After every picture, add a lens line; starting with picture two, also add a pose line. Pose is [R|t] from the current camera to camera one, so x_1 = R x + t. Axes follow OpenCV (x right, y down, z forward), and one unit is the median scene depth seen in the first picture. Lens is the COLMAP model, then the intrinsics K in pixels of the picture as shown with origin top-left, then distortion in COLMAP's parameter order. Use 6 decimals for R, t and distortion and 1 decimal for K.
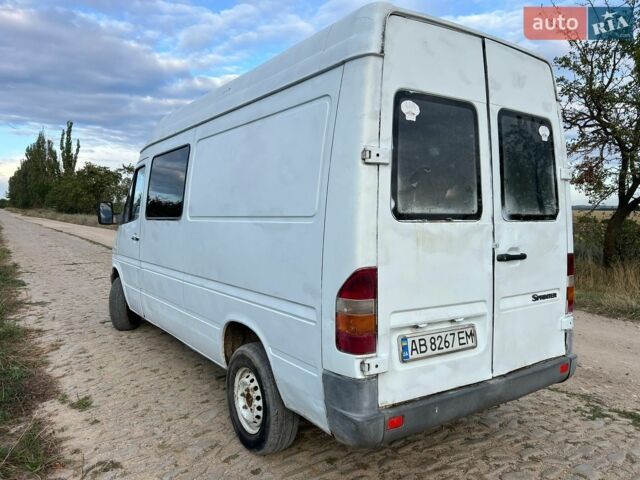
lens RADIAL K [[504.2, 0, 319.1], [0, 504.2, 233.3], [0, 0, 1]] dist [0.047405, -0.044520]
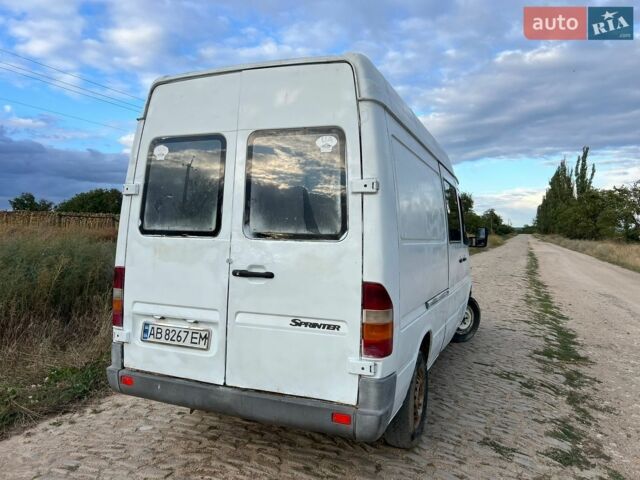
lens RADIAL K [[504.2, 0, 305.4], [0, 504.2, 234.8], [0, 0, 1]] dist [0.047405, -0.044520]
pose [[0.513303, 0.009328, -0.858157, 1.359424], [-0.051285, 0.998487, -0.019823, -0.018360], [0.856674, 0.054186, 0.513005, 0.590033]]
